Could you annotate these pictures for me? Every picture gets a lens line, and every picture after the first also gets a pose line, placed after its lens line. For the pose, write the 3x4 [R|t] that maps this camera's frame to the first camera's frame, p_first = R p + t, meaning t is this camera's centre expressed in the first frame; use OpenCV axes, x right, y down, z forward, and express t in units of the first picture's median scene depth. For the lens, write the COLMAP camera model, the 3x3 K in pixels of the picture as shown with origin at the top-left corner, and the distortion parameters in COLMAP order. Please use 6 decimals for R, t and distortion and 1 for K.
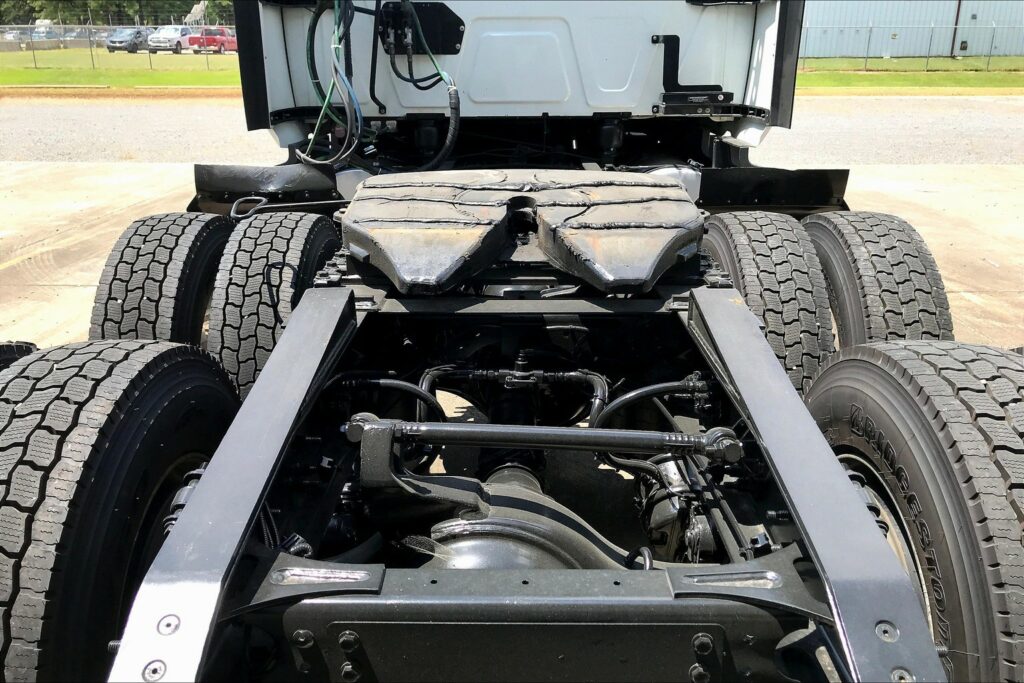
lens RADIAL K [[838.2, 0, 506.6], [0, 838.2, 340.9], [0, 0, 1]] dist [0.030462, -0.035492]
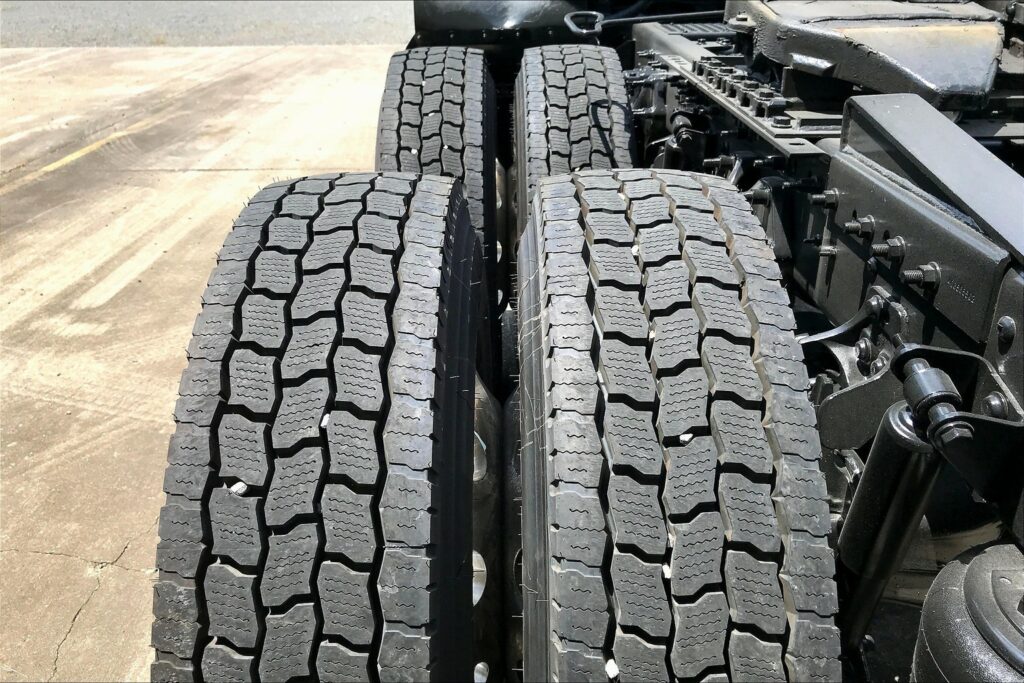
lens RADIAL K [[838.2, 0, 512.5], [0, 838.2, 346.9], [0, 0, 1]] dist [0.030462, -0.035492]
pose [[0.999901, -0.014022, -0.000881, -0.129995], [0.014023, 0.992231, 0.123619, 0.013644], [-0.000859, -0.123619, 0.992329, 0.068401]]
